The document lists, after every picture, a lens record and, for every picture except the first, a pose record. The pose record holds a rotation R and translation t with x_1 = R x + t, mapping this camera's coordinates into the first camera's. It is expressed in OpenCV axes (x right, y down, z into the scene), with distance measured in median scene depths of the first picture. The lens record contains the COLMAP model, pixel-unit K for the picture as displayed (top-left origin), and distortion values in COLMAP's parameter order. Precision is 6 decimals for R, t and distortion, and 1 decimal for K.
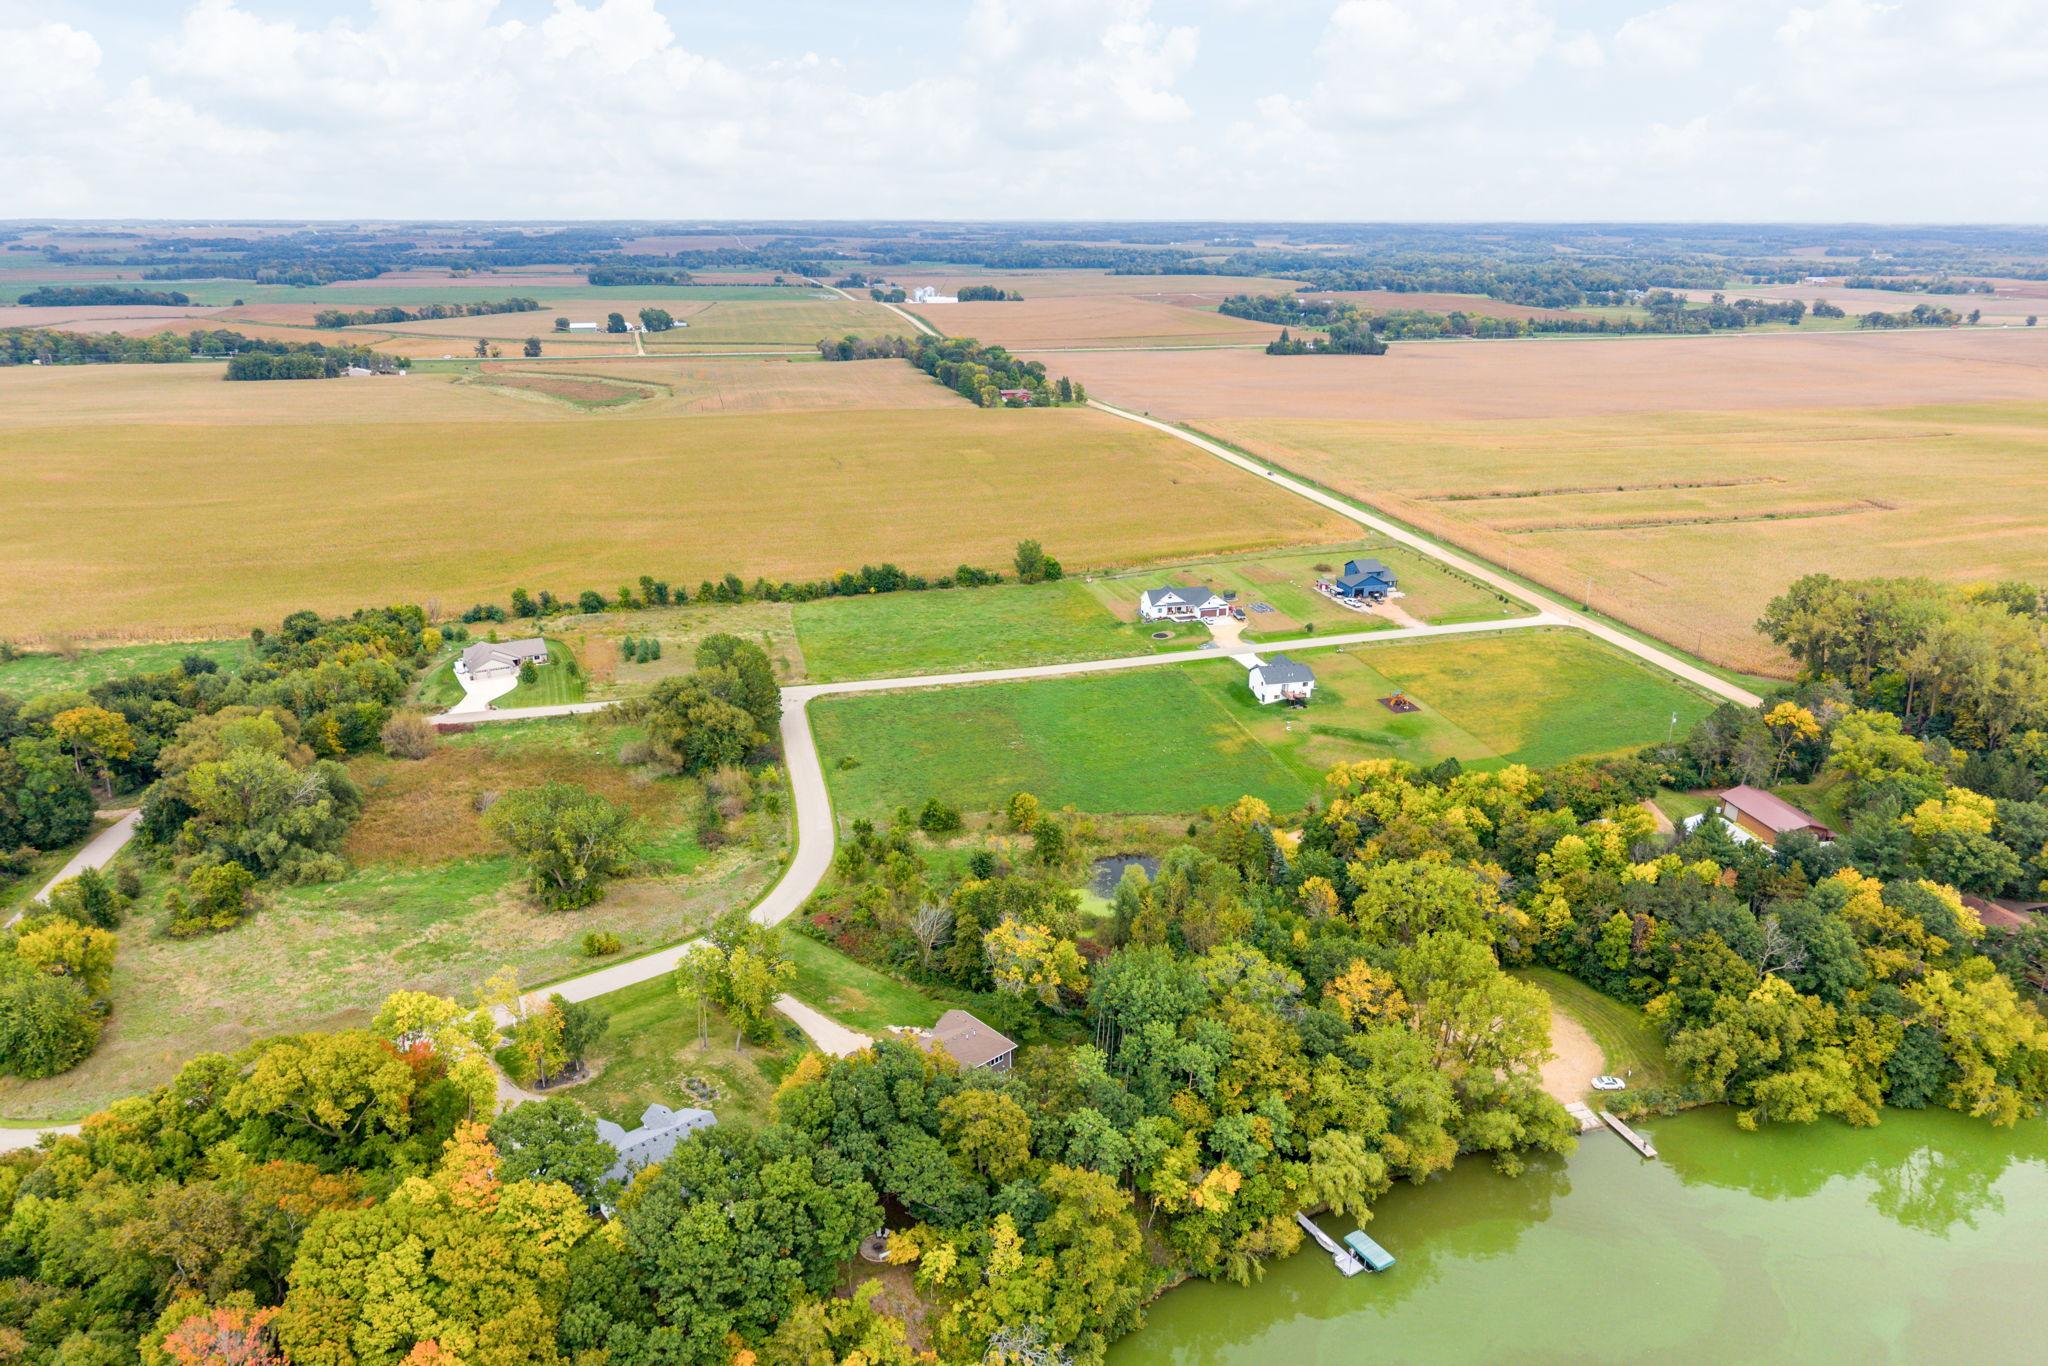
lens RADIAL K [[1360.4, 0, 1030.6], [0, 1360.4, 683.2], [0, 0, 1]] dist [0.029738, -0.033399]
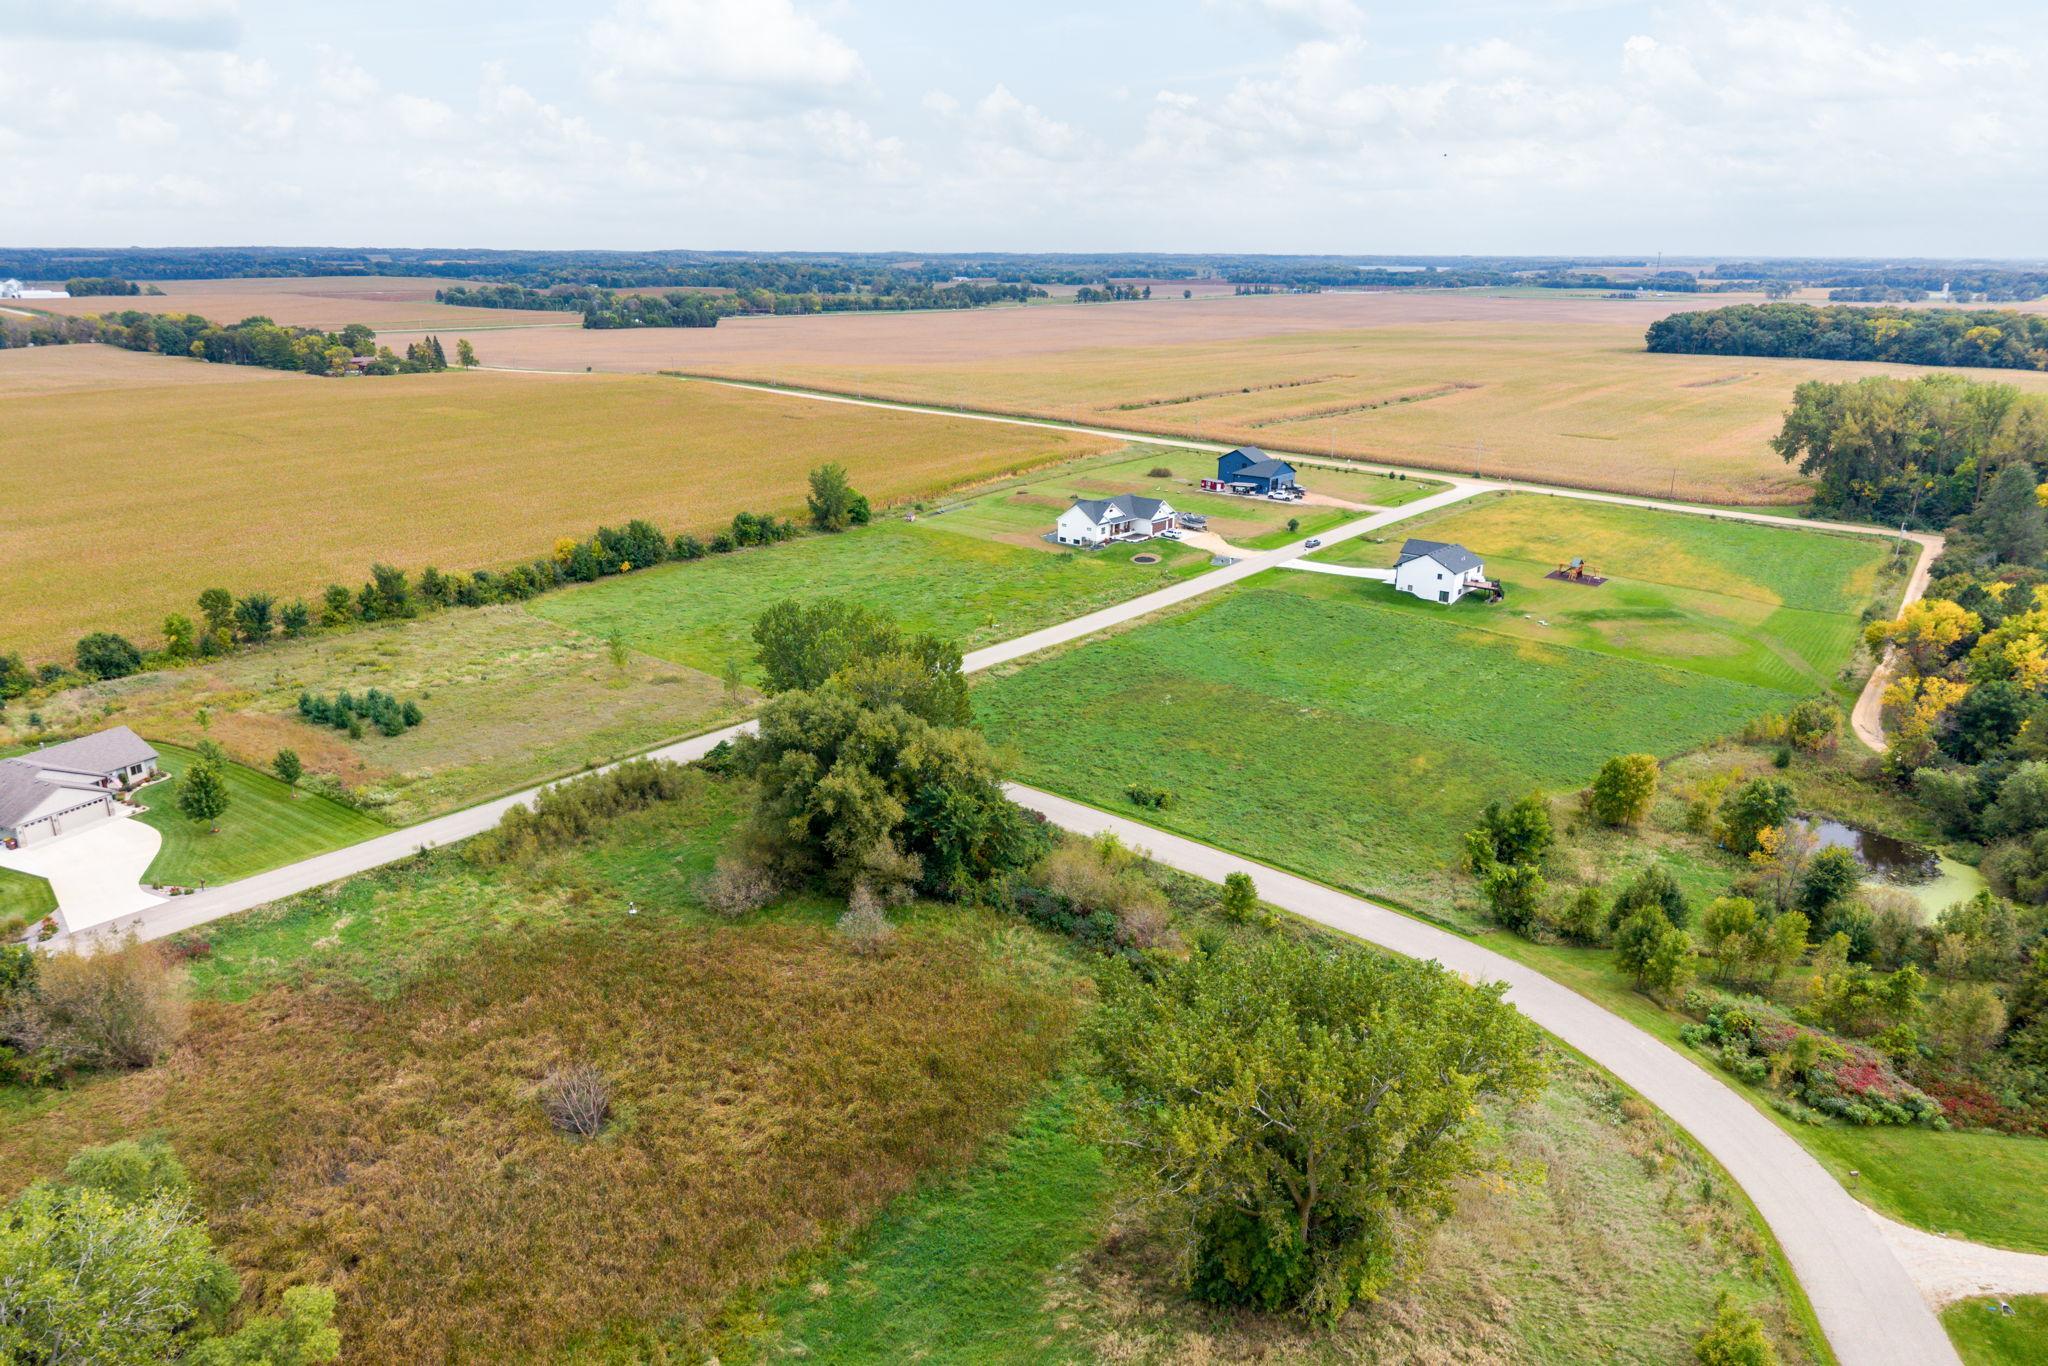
lens RADIAL K [[1368.6, 0, 1037.9], [0, 1368.6, 681.3], [0, 0, 1]] dist [0.022287, -0.027327]
pose [[0.814065, -0.171776, 0.554789, -0.310678], [0.183738, 0.982368, 0.034558, -0.007310], [-0.550943, 0.073803, 0.831273, 0.411712]]
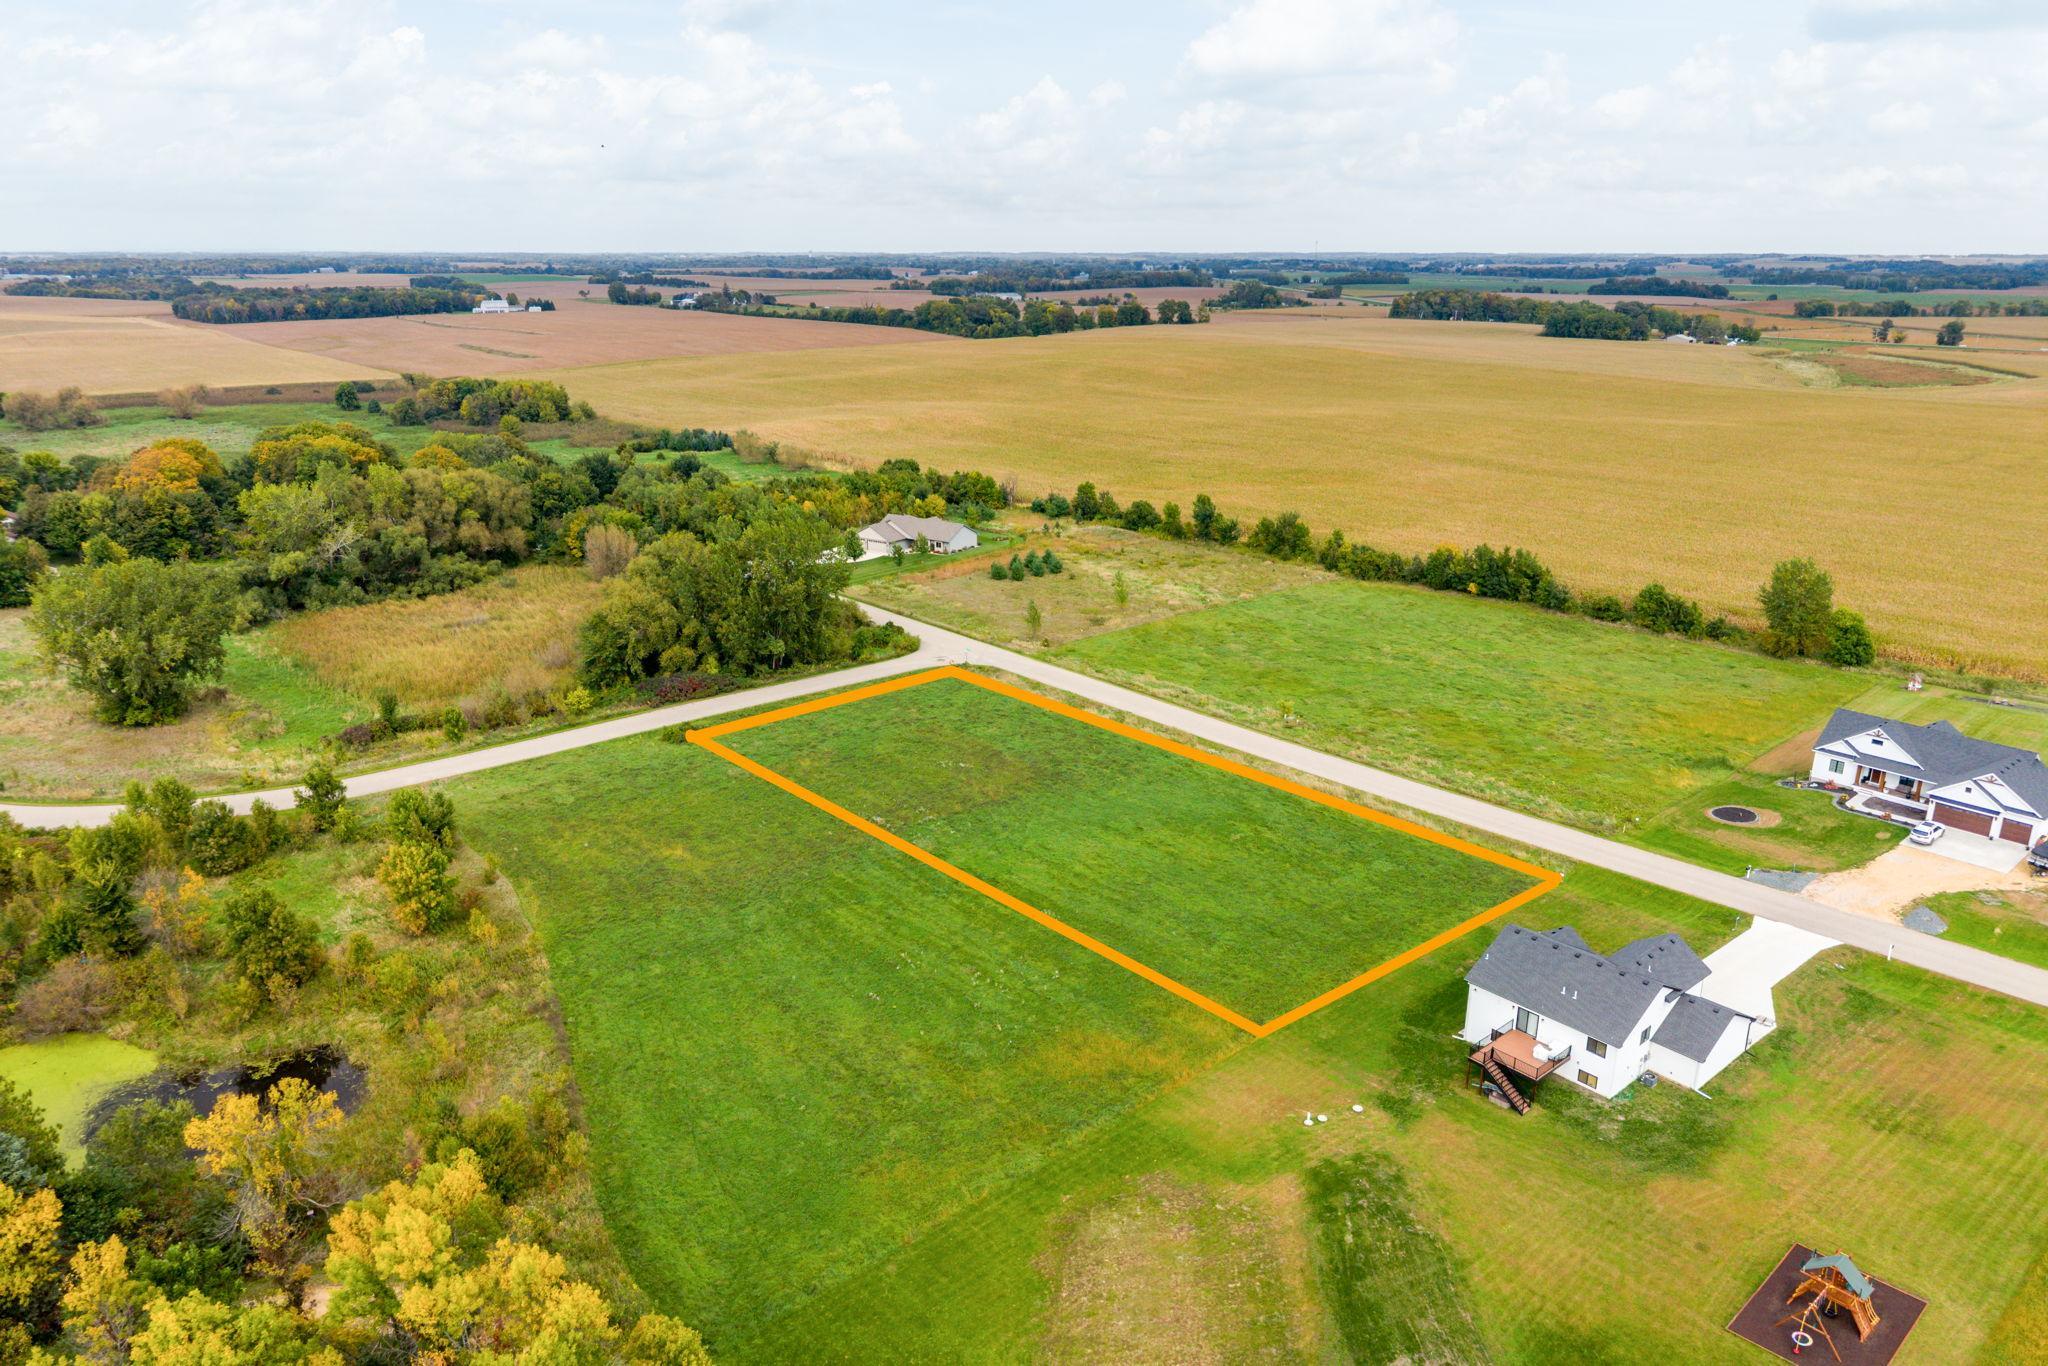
lens RADIAL K [[1368.6, 0, 1037.2], [0, 1368.6, 669.2], [0, 0, 1]] dist [0.022287, -0.027327]
pose [[0.452475, 0.260277, -0.852949, 0.290448], [-0.290019, 0.947415, 0.135254, -0.061675], [0.843300, 0.186173, 0.504167, 0.574840]]
